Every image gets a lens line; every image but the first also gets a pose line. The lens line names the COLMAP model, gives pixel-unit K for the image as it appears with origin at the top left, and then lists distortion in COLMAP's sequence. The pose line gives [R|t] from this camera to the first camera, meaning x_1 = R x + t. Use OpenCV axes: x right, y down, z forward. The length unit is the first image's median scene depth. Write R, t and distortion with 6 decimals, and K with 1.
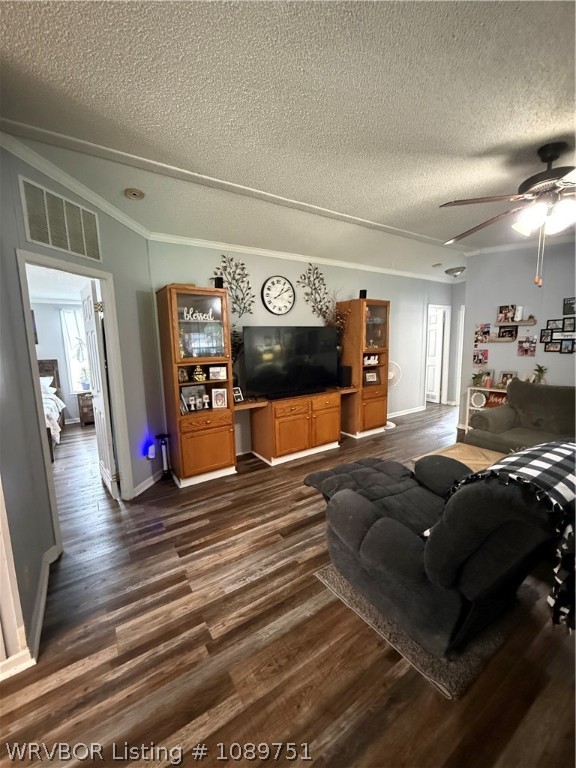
lens RADIAL K [[306.4, 0, 289.3], [0, 306.4, 384.3], [0, 0, 1]] dist [-0.000879, -0.000237]
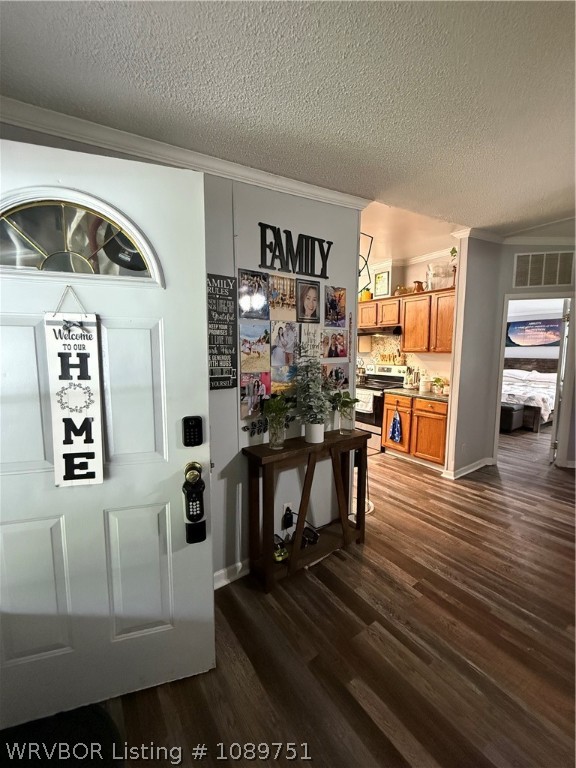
lens RADIAL K [[306.4, 0, 289.5], [0, 306.4, 383.5], [0, 0, 1]] dist [-0.000879, -0.000237]
pose [[0.030316, 0.127854, -0.991329, 0.588602], [-0.140567, 0.982474, 0.122414, 0.033765], [0.989607, 0.135637, 0.047757, -0.198322]]
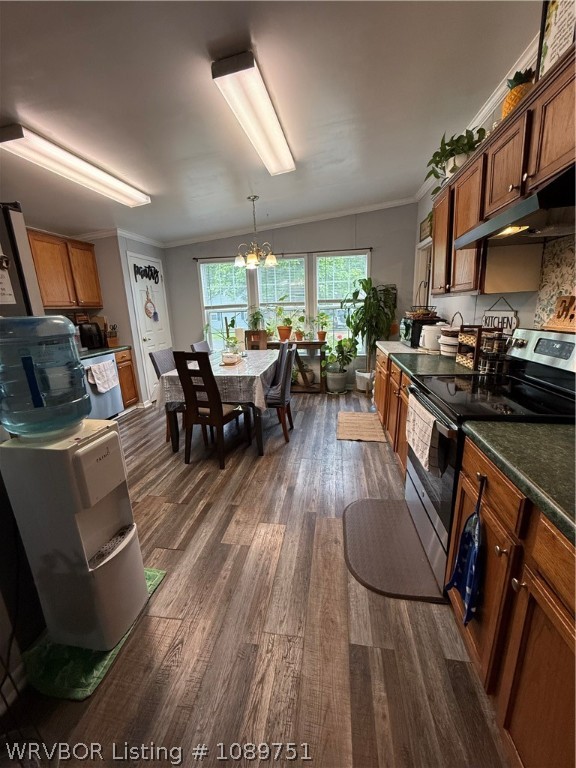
lens RADIAL K [[306.4, 0, 288.3], [0, 306.4, 382.2], [0, 0, 1]] dist [-0.000879, -0.000237]
pose [[-0.670869, 0.210779, -0.710991, -0.246773], [-0.055909, 0.941651, 0.331914, 0.006138], [0.739466, 0.262421, -0.619940, 0.302909]]
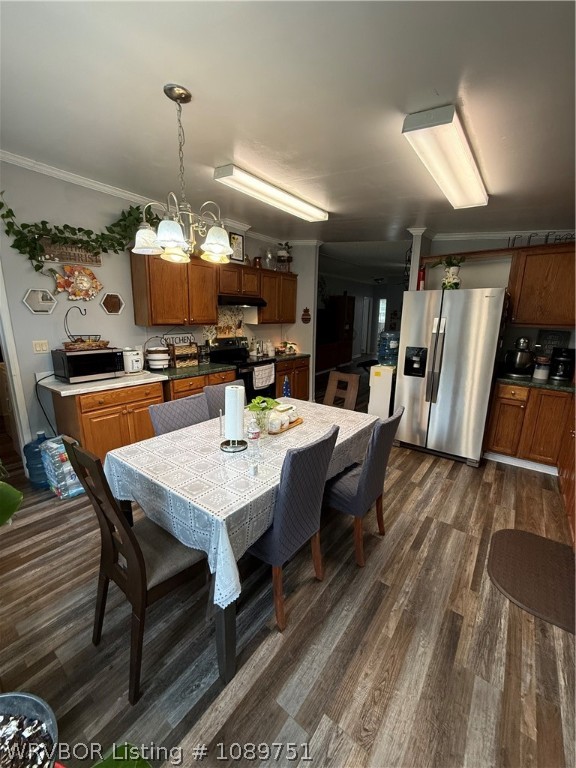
lens RADIAL K [[306.4, 0, 288.7], [0, 306.4, 382.0], [0, 0, 1]] dist [-0.000879, -0.000237]
pose [[0.944047, -0.045692, 0.326630, -1.017637], [0.020565, 0.996585, 0.079974, 0.148751], [-0.329169, -0.068782, 0.941763, -1.034243]]
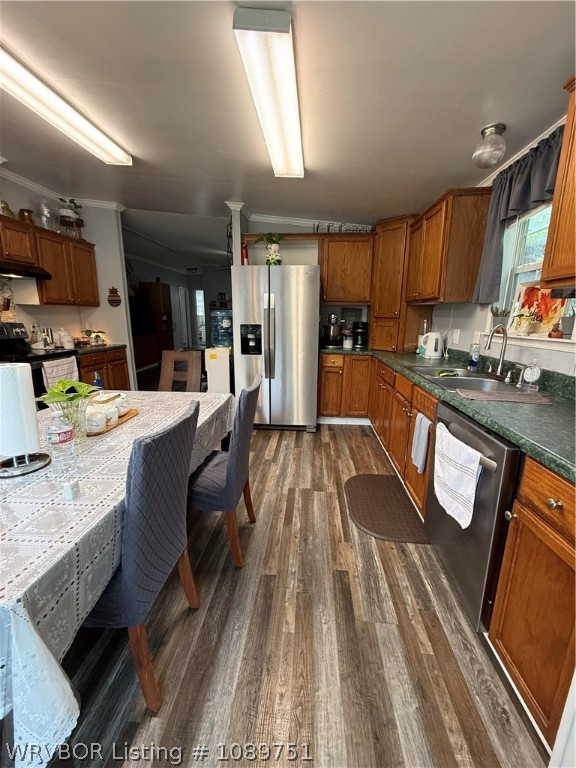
lens RADIAL K [[306.4, 0, 289.0], [0, 306.4, 382.2], [0, 0, 1]] dist [-0.000879, -0.000237]
pose [[0.610701, -0.149633, 0.777595, -1.003618], [0.090925, 0.988740, 0.118854, 0.201007], [-0.786624, -0.001881, 0.617430, -0.923807]]
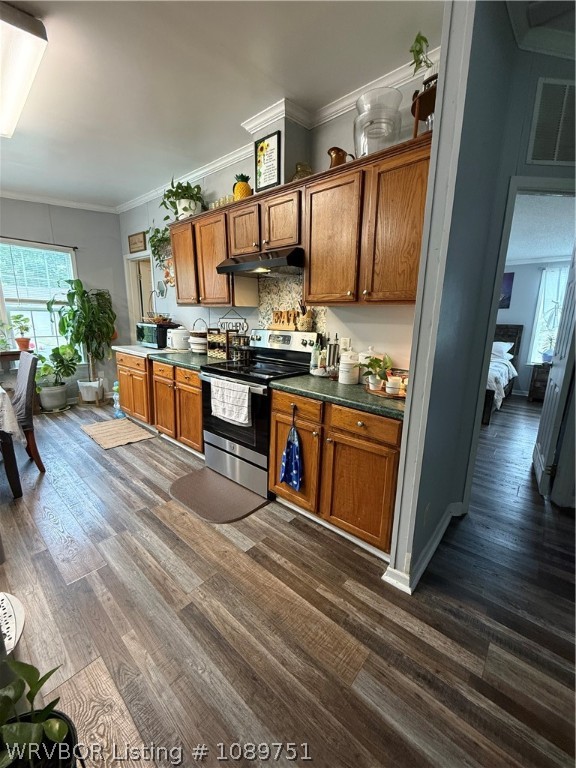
lens RADIAL K [[306.4, 0, 289.1], [0, 306.4, 381.6], [0, 0, 1]] dist [-0.000879, -0.000237]
pose [[0.266598, 0.221921, -0.937911, -0.056718], [-0.154882, 0.970348, 0.185571, 0.039511], [0.951282, 0.095793, 0.293065, 0.104096]]
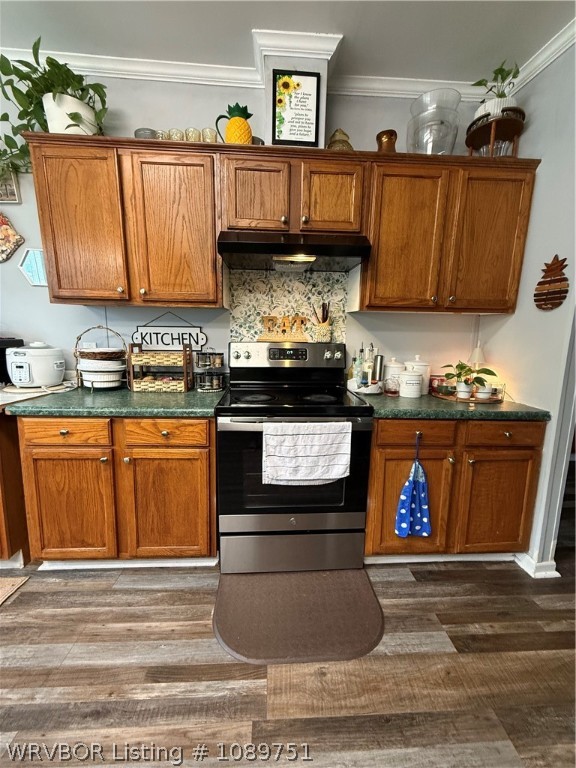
lens RADIAL K [[306.4, 0, 288.5], [0, 306.4, 381.5], [0, 0, 1]] dist [-0.000879, -0.000237]
pose [[0.861187, 0.111476, -0.495913, -0.522391], [-0.099357, 0.993752, 0.050845, 0.105543], [0.498483, 0.005485, 0.866882, -0.204490]]
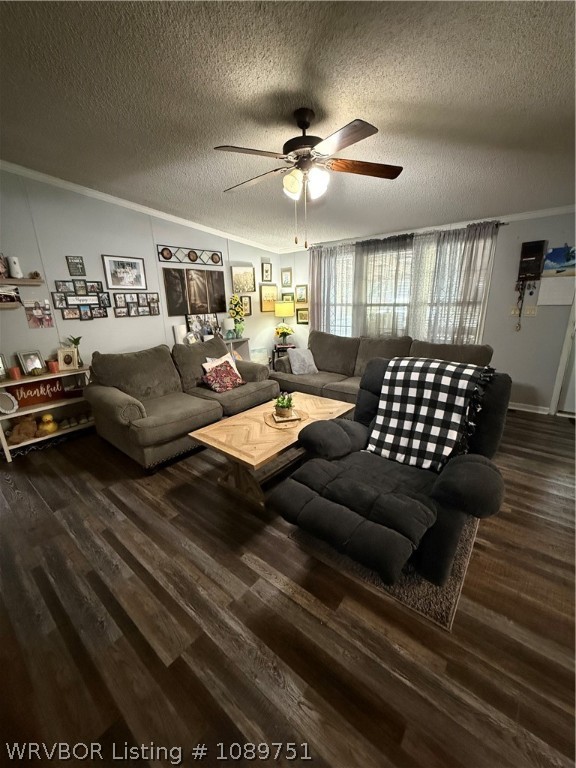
lens RADIAL K [[306.4, 0, 288.2], [0, 306.4, 383.6], [0, 0, 1]] dist [-0.000879, -0.000237]
pose [[-0.301262, -0.224093, 0.926835, -0.187257], [0.163315, 0.945504, 0.281692, -0.091880], [-0.939452, 0.236229, -0.248247, 0.798448]]
